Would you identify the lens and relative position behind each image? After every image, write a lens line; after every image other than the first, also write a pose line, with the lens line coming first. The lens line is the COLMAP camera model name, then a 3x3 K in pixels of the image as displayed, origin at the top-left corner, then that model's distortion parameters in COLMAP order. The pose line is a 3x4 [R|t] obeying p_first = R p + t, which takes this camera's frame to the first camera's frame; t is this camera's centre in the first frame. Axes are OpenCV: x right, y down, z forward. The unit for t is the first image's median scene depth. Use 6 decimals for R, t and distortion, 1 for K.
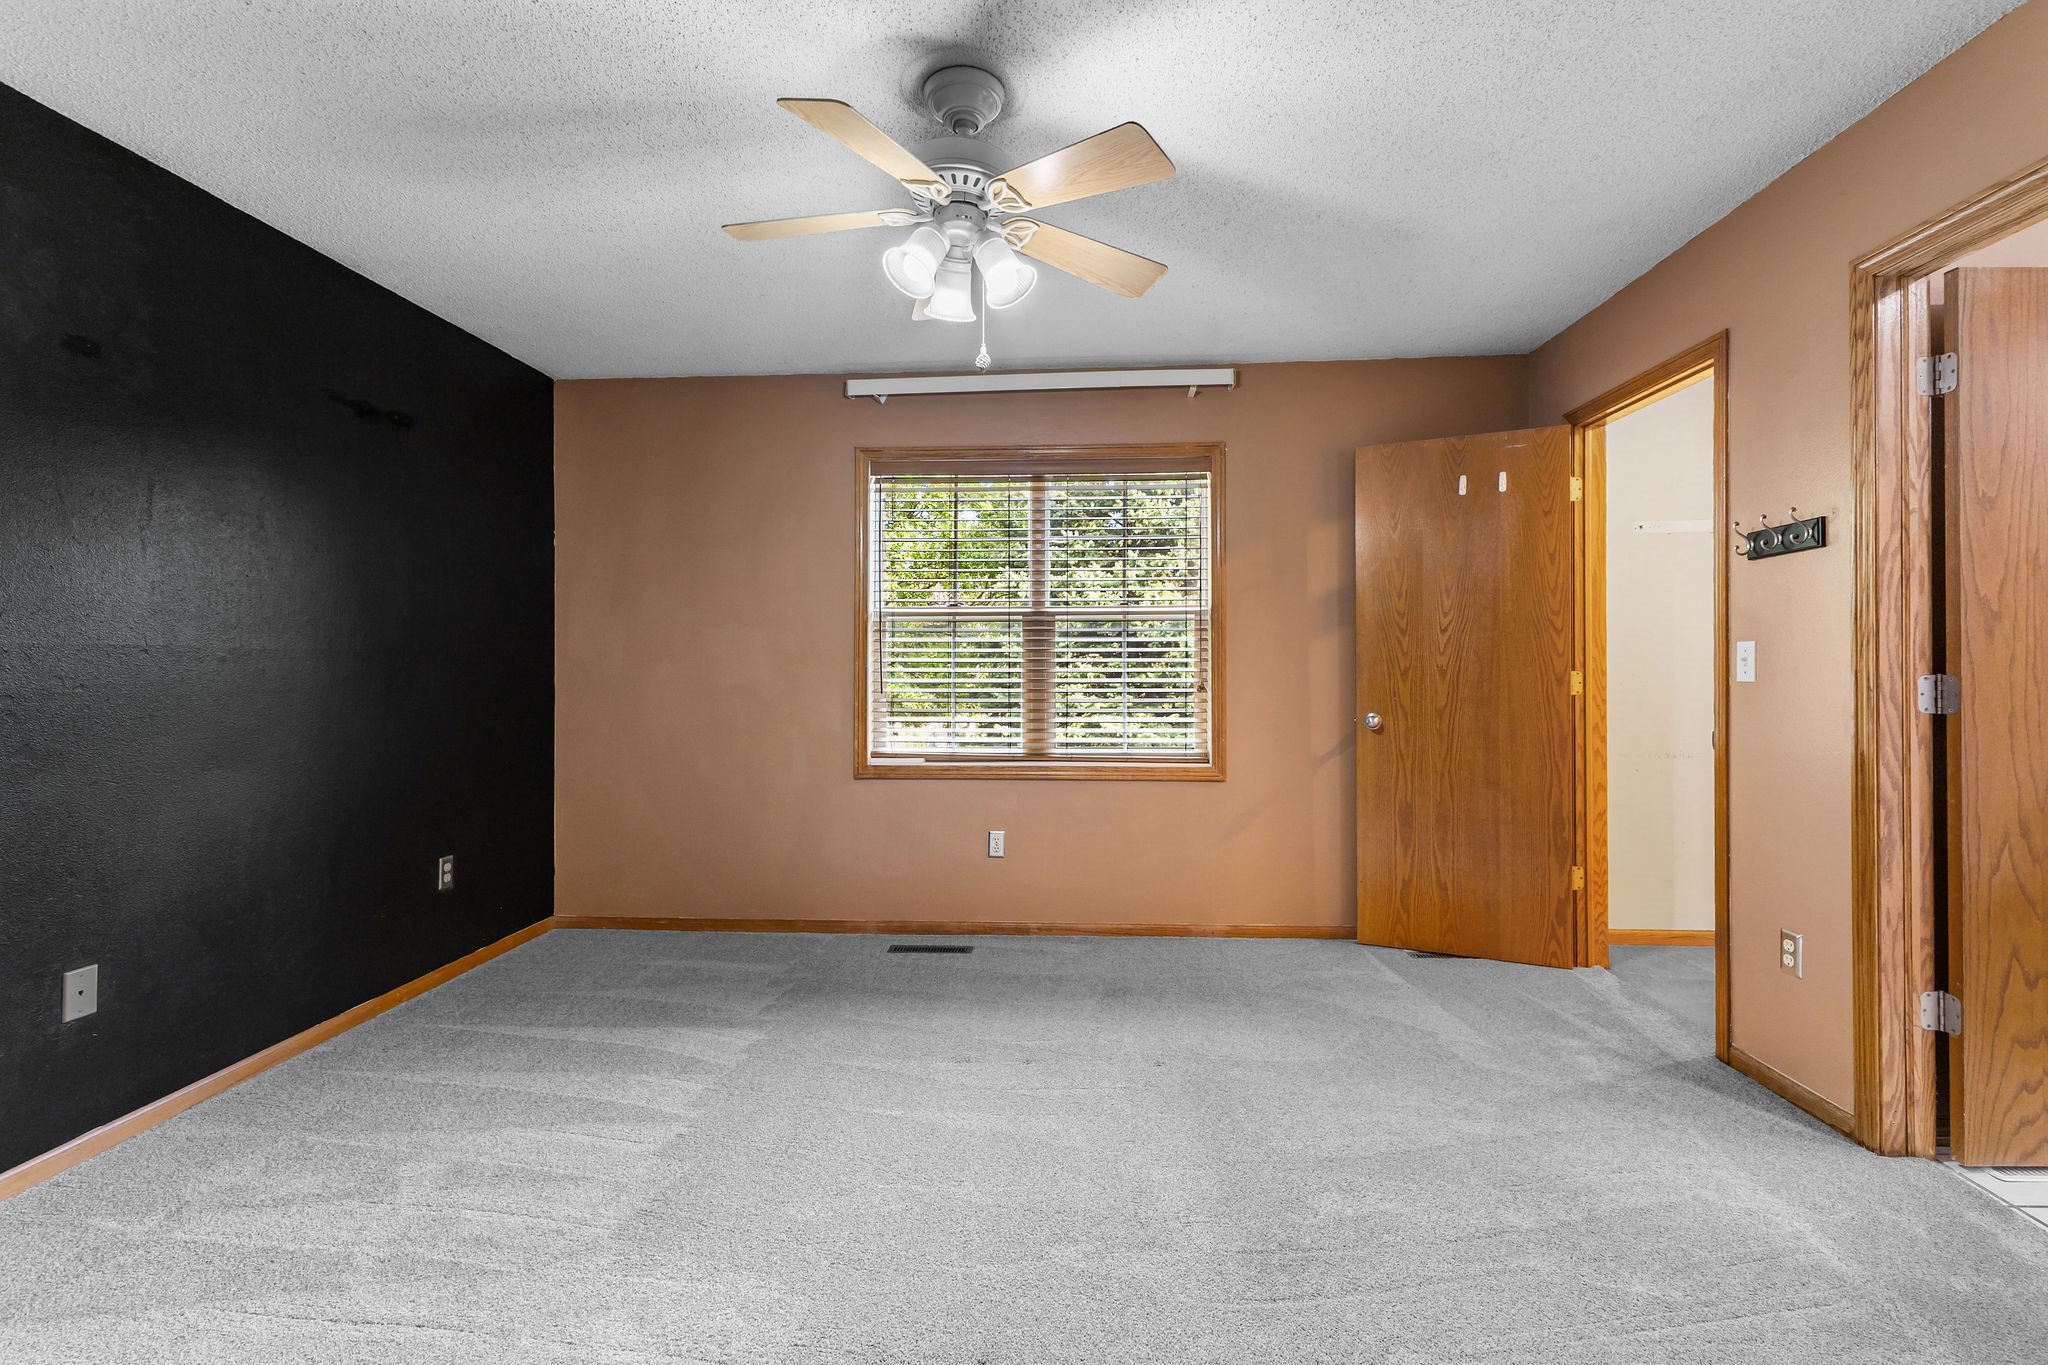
lens RADIAL K [[886.8, 0, 1026.0], [0, 886.8, 661.2], [0, 0, 1]] dist [0.000410, -0.004692]
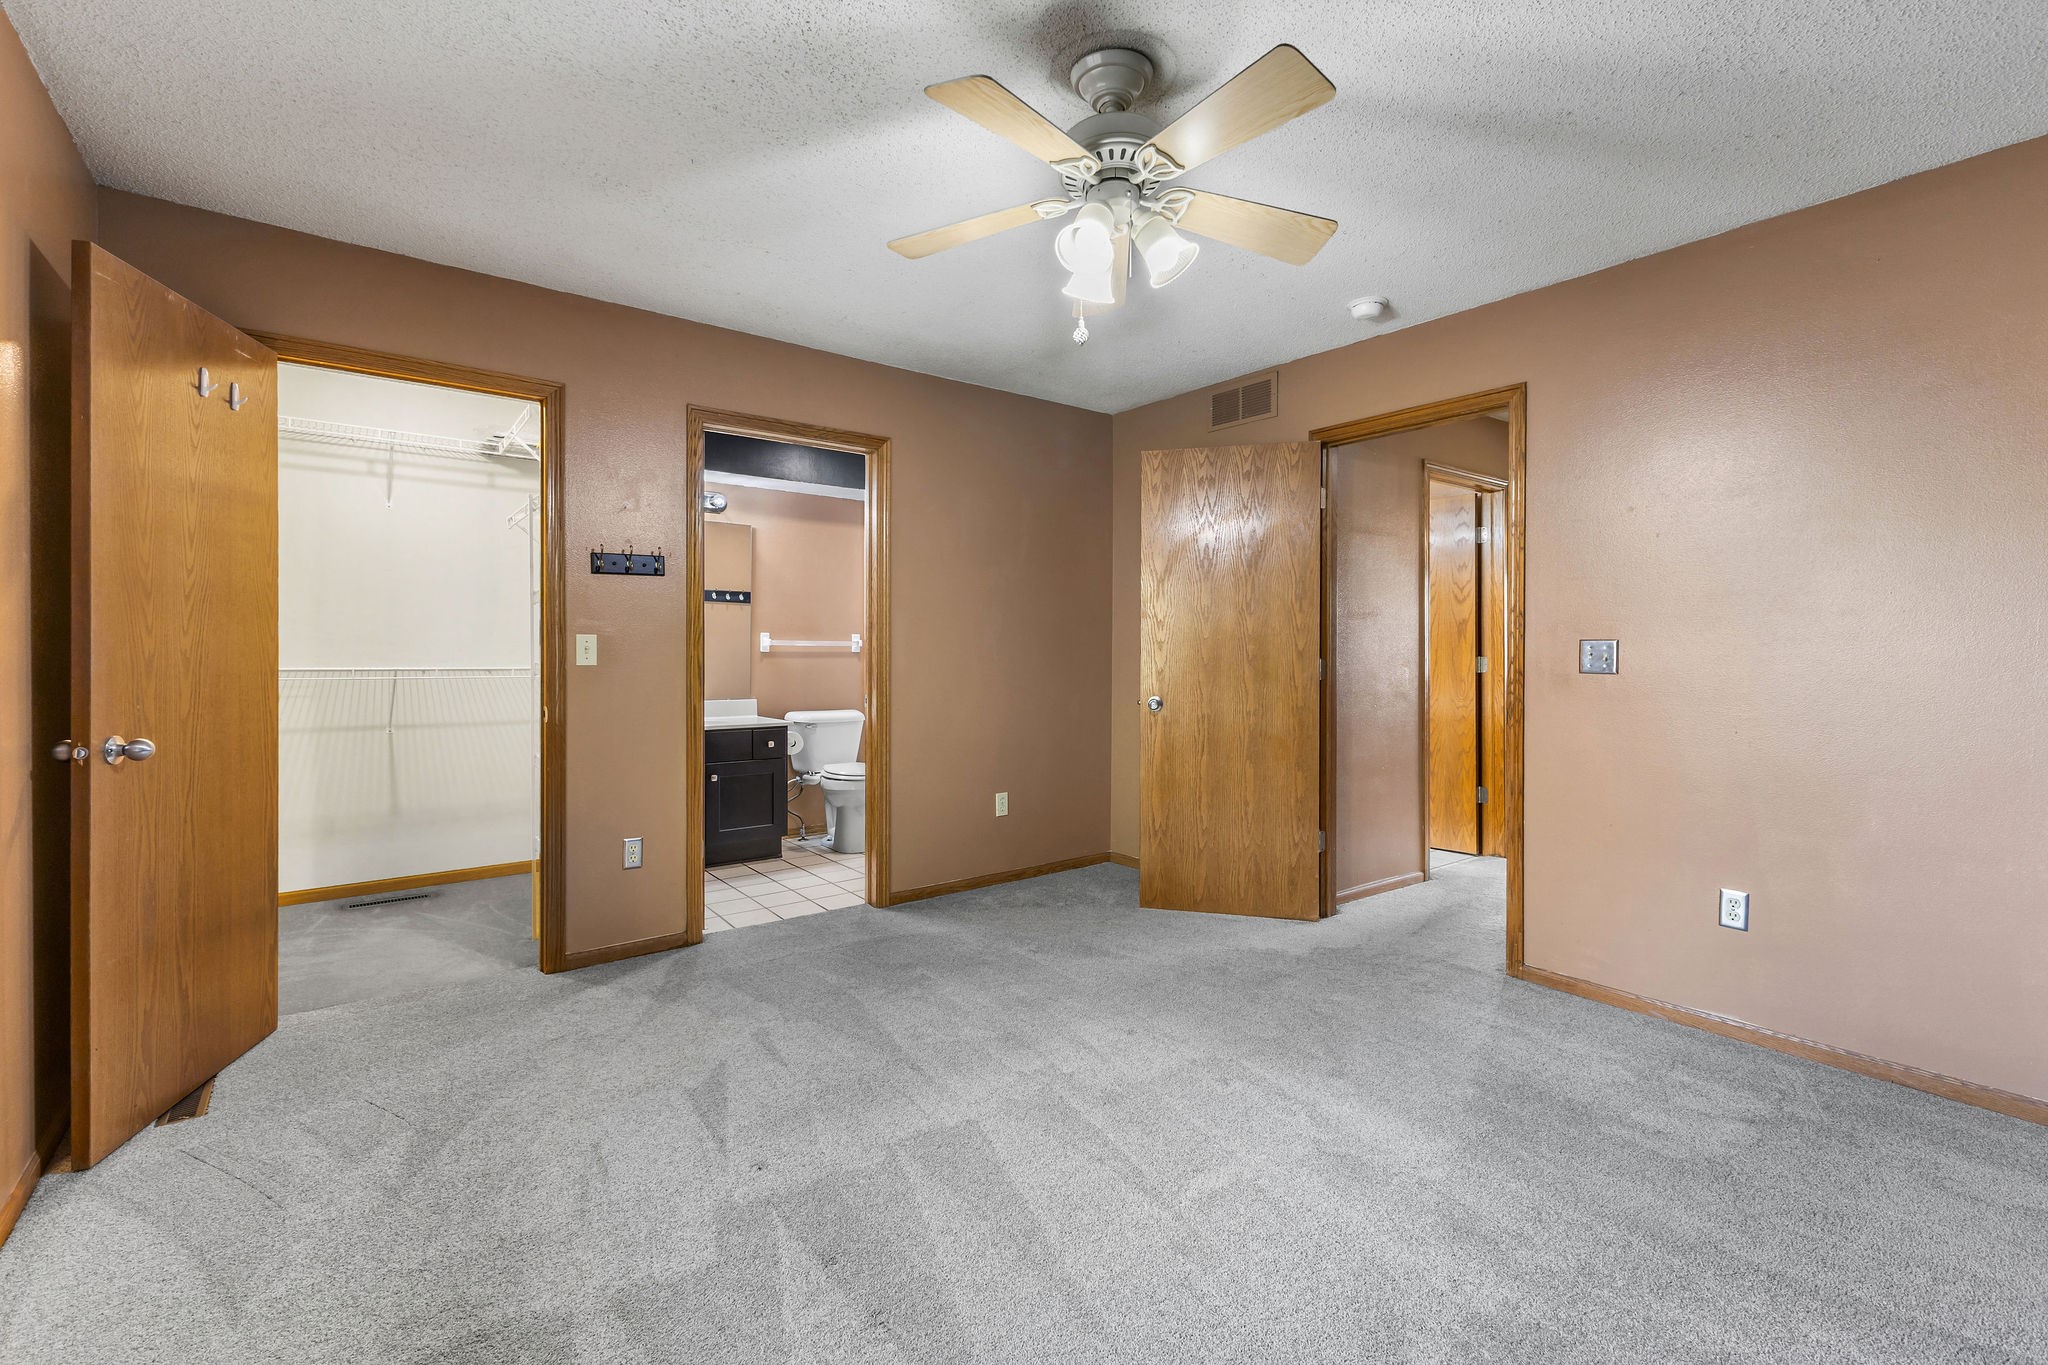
lens RADIAL K [[886.8, 0, 1026.0], [0, 886.8, 661.2], [0, 0, 1]] dist [0.000410, -0.004692]
pose [[-0.668694, -0.000932, 0.743537, -0.594187], [-0.004109, 0.999989, -0.002442, 0.016998], [-0.743526, -0.004688, -0.668691, 1.402942]]
